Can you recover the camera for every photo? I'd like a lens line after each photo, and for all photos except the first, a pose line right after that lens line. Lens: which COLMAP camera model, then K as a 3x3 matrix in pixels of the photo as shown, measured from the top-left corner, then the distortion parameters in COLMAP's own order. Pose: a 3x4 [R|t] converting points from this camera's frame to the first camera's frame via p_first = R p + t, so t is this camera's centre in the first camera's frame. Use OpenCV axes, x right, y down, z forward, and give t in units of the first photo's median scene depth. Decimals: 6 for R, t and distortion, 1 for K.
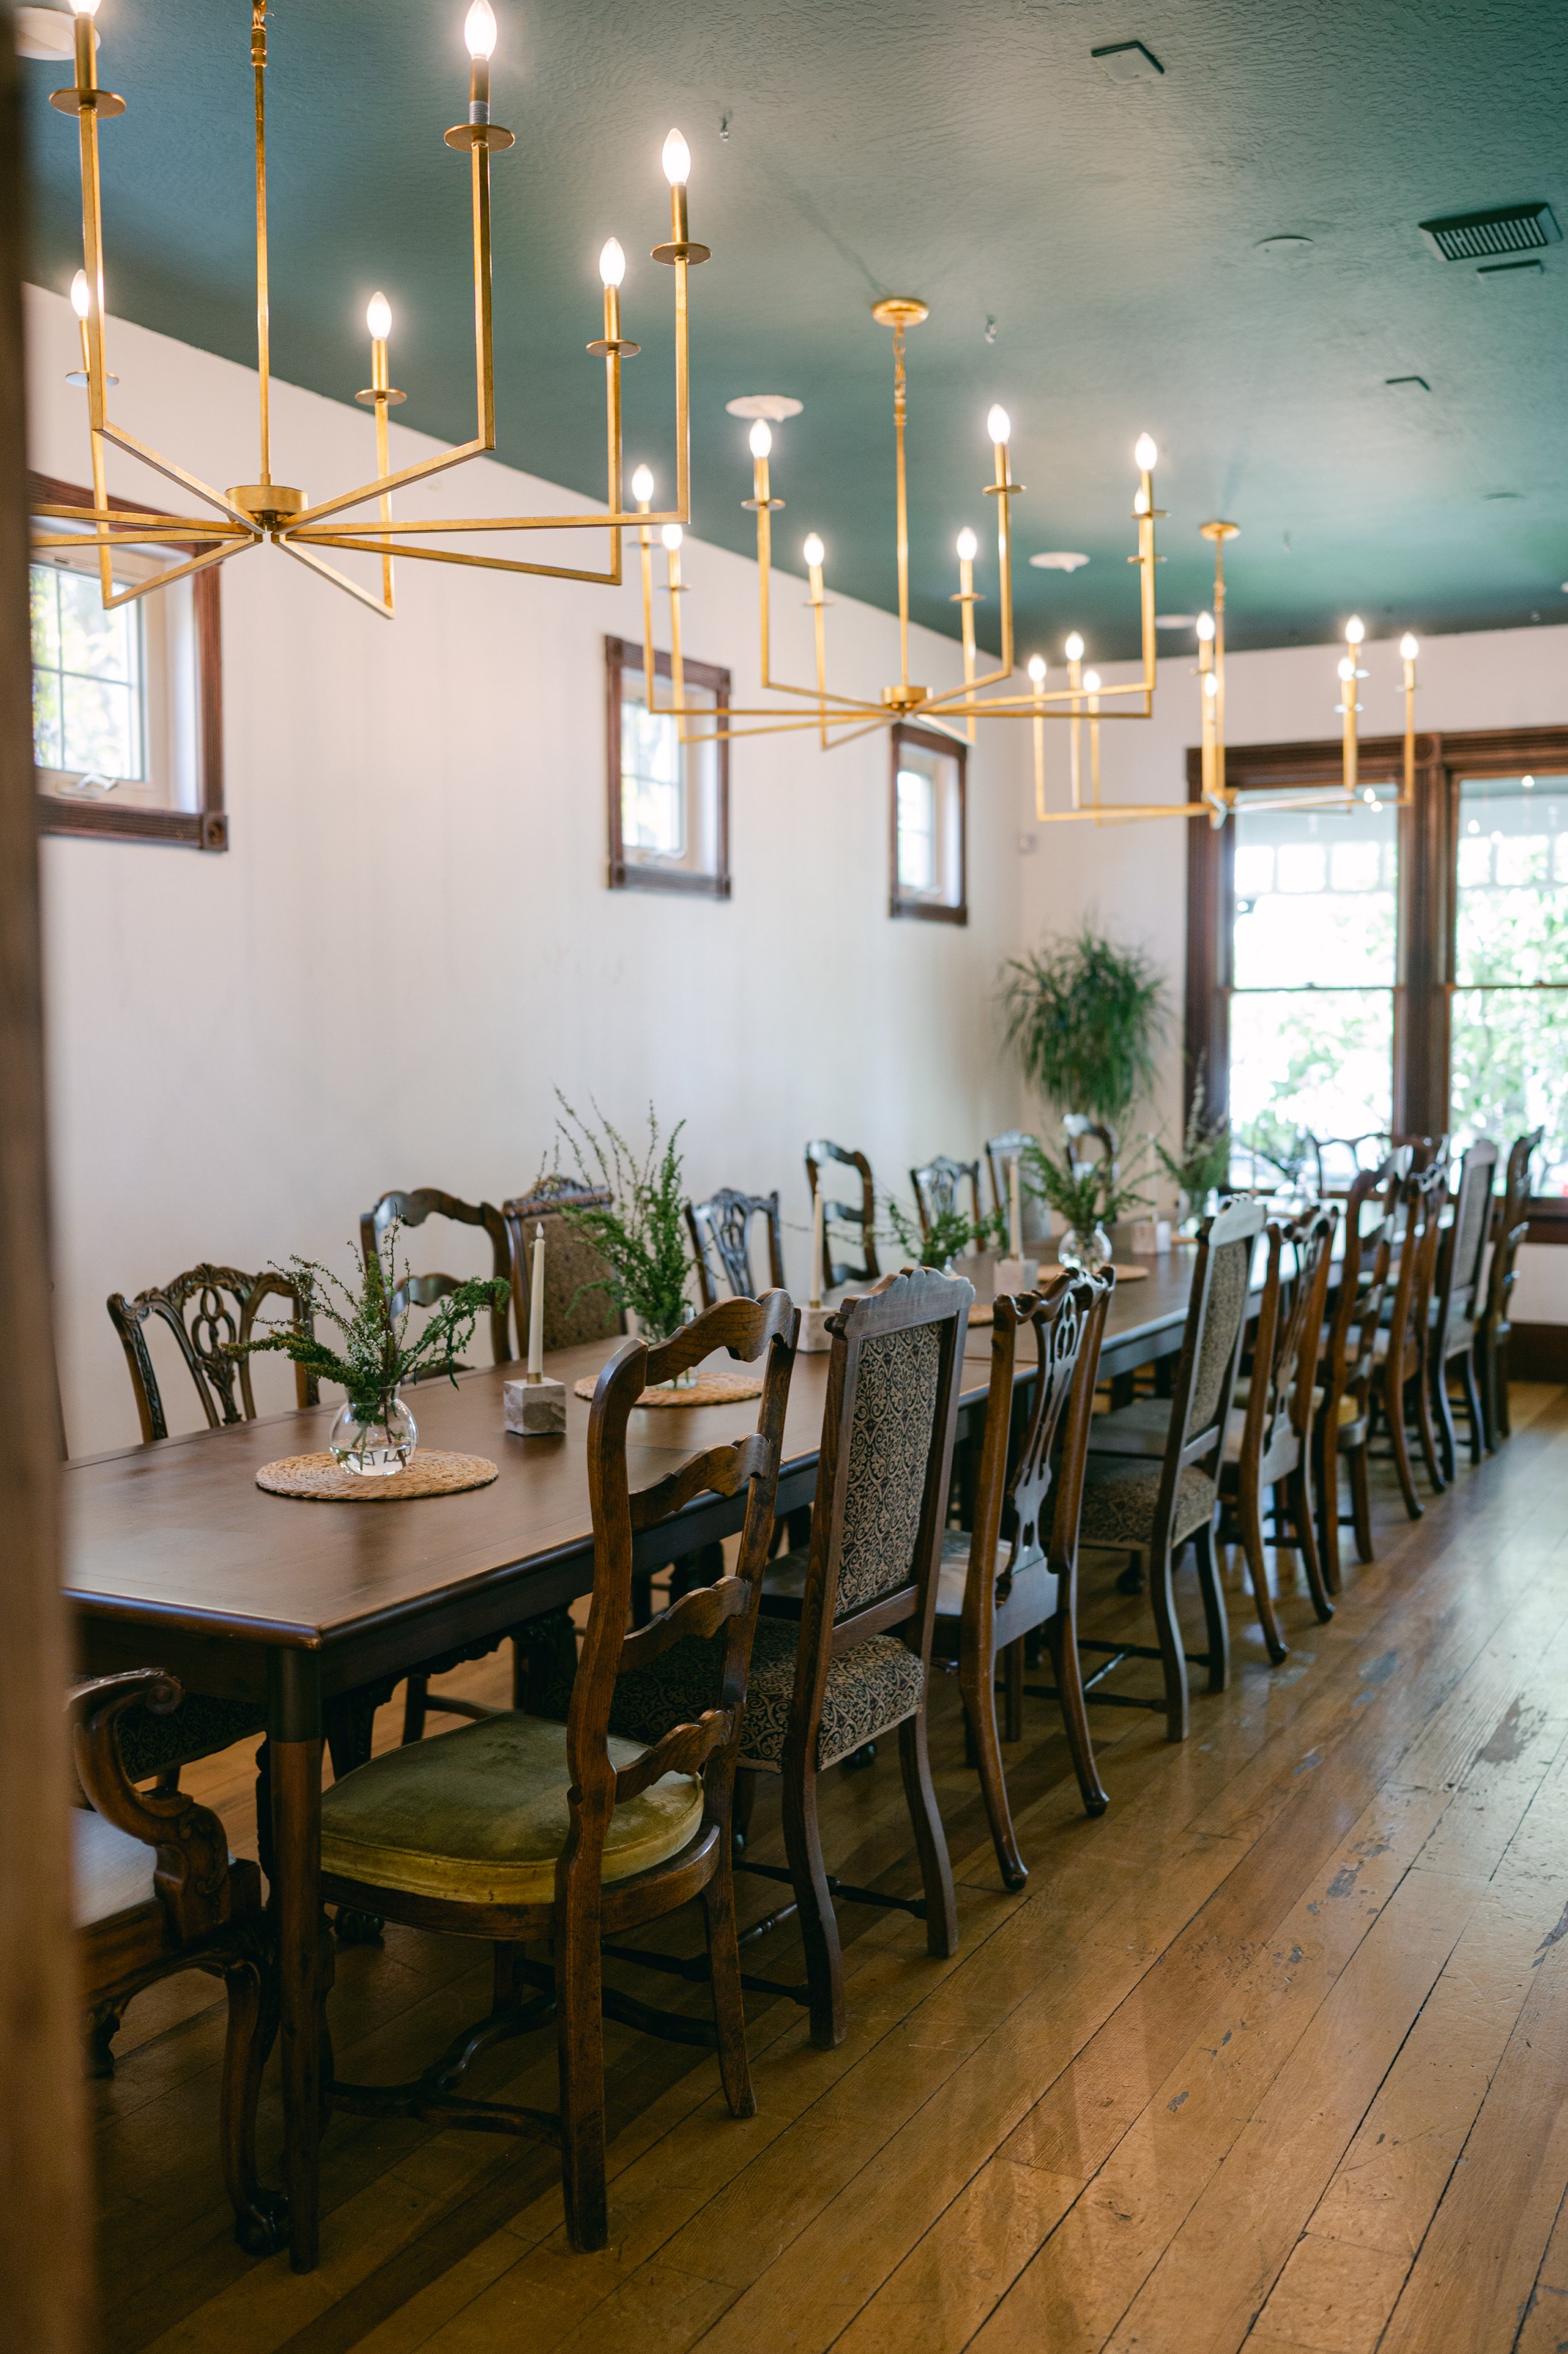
lens RADIAL K [[2249.5, 0, 784.0], [0, 2249.5, 1177.0], [0, 0, 1]] dist [-0.016147, -0.004334]
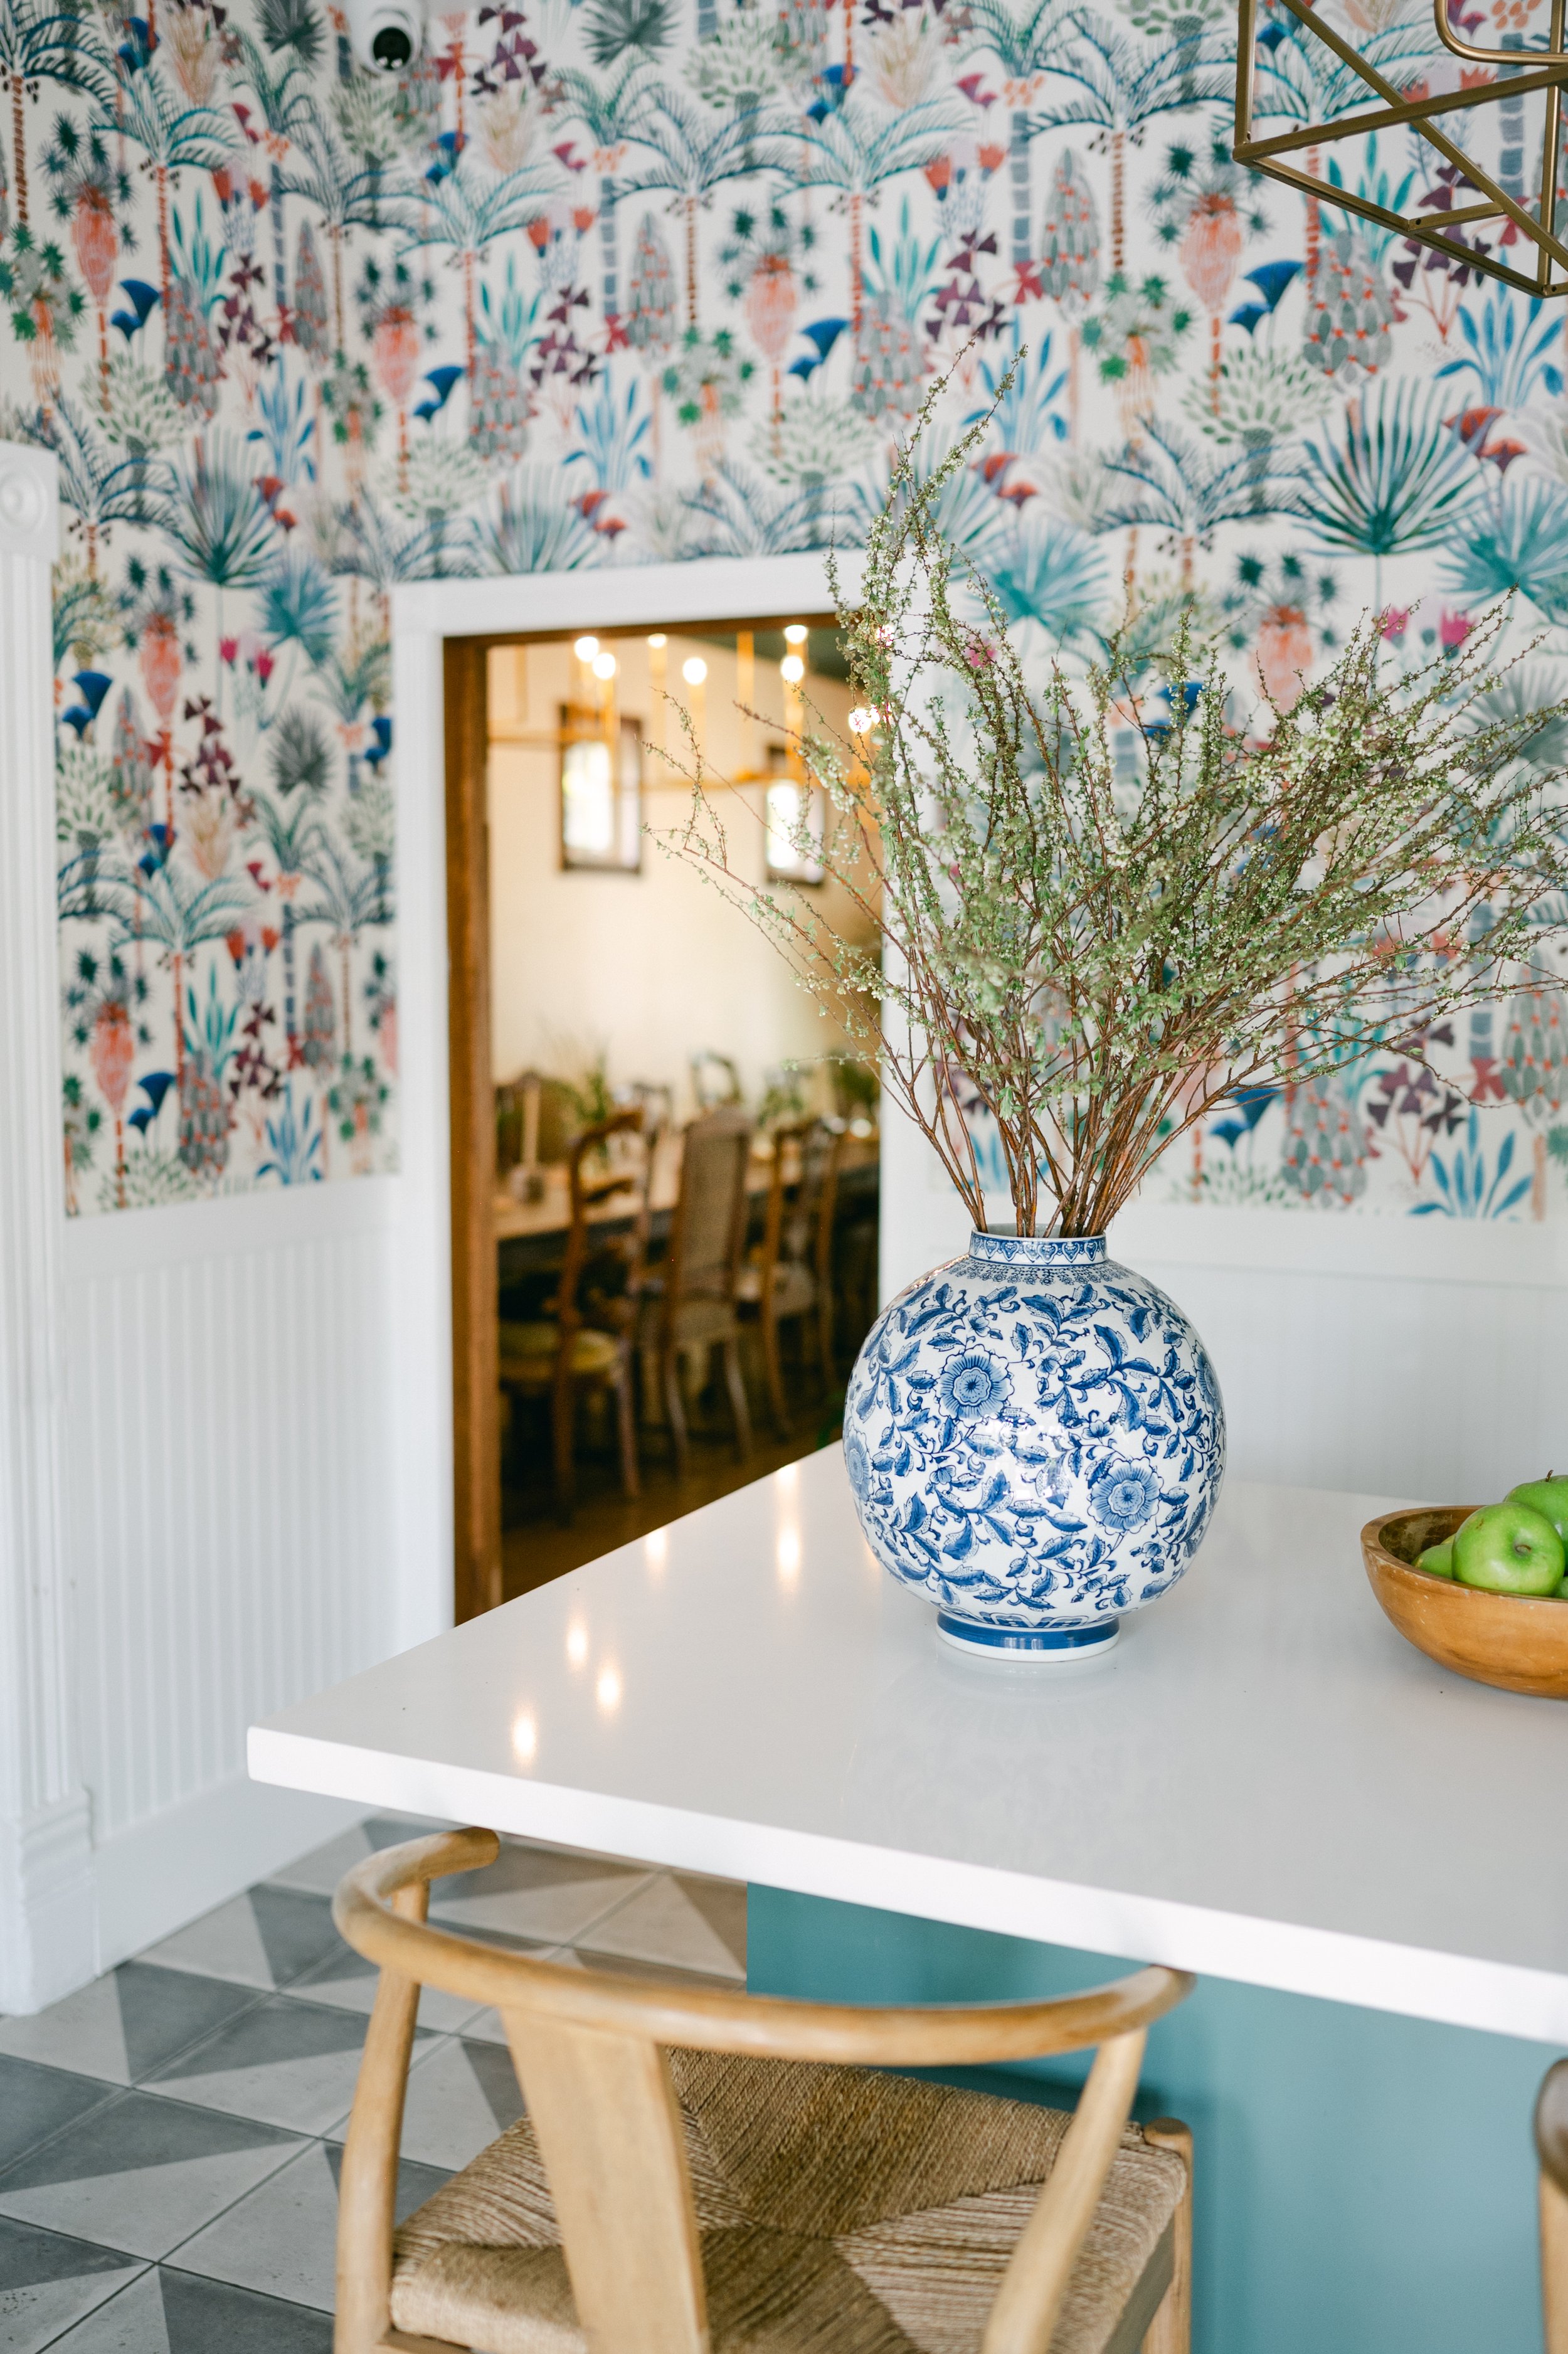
lens RADIAL K [[2249.5, 0, 784.0], [0, 2249.5, 1177.0], [0, 0, 1]] dist [-0.016147, -0.004334]
pose [[0.999443, 0.010065, 0.031824, 0.037958], [-0.011129, 0.999379, 0.033429, 0.028000], [-0.031467, -0.033764, 0.998934, -0.790946]]
